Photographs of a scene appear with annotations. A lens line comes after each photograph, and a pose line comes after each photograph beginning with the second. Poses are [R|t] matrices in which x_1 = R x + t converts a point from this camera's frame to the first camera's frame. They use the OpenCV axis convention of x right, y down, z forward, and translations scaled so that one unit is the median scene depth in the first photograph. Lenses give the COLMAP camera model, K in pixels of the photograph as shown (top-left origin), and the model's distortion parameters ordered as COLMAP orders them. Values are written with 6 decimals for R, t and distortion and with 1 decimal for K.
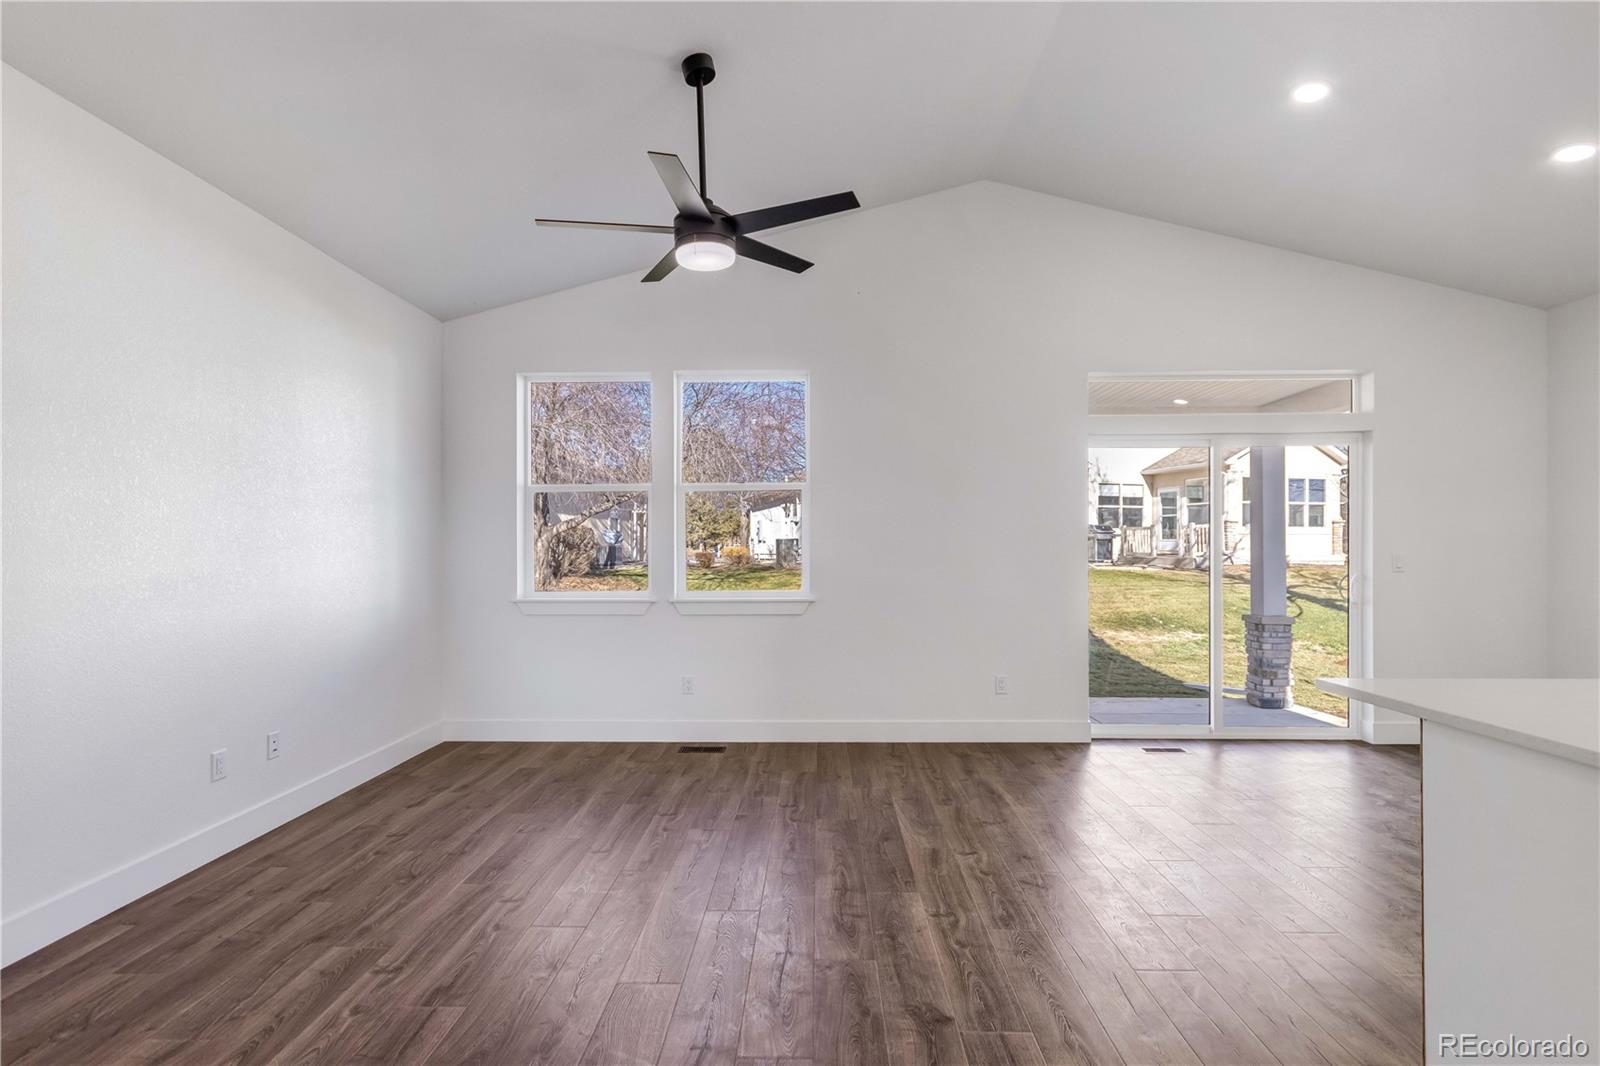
lens RADIAL K [[745.5, 0, 801.6], [0, 745.5, 545.5], [0, 0, 1]] dist [0.001949, 0.000240]
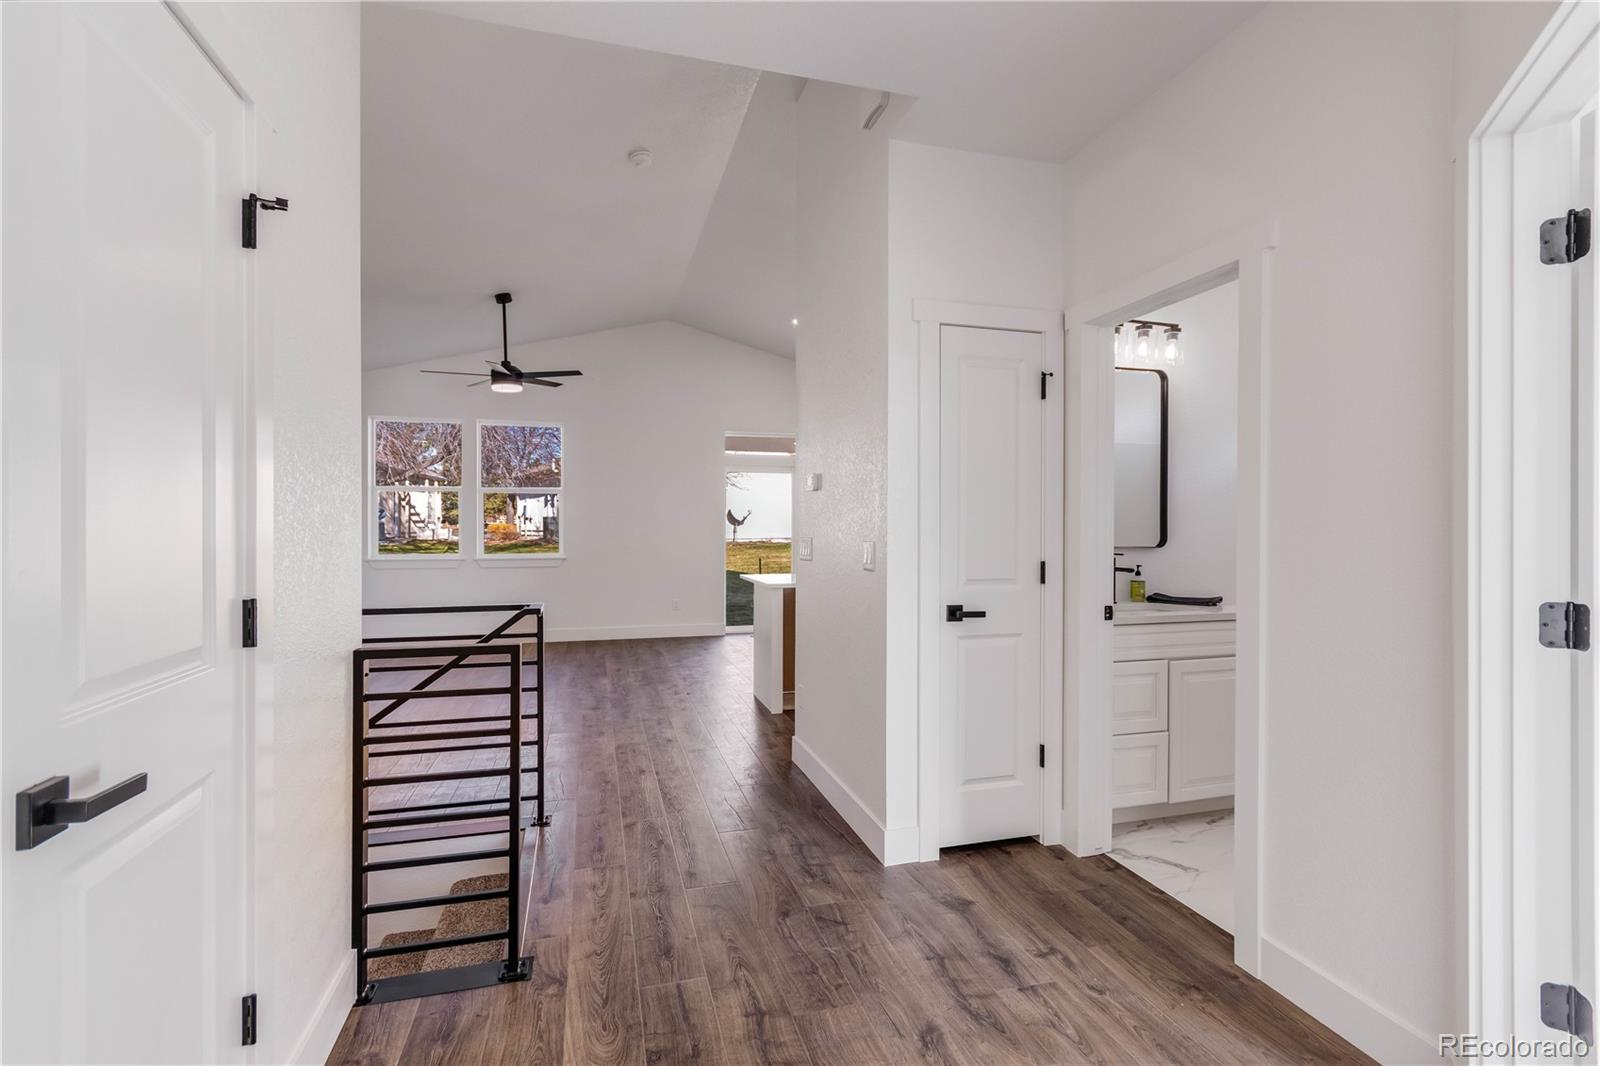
lens RADIAL K [[748.7, 0, 803.8], [0, 748.7, 525.8], [0, 0, 1]] dist [0.002687, 0.000280]
pose [[0.954081, 0.004427, 0.299515, 0.036436], [-0.006092, 0.999971, 0.004626, -0.016788], [-0.299486, -0.006239, 0.954080, -1.218539]]
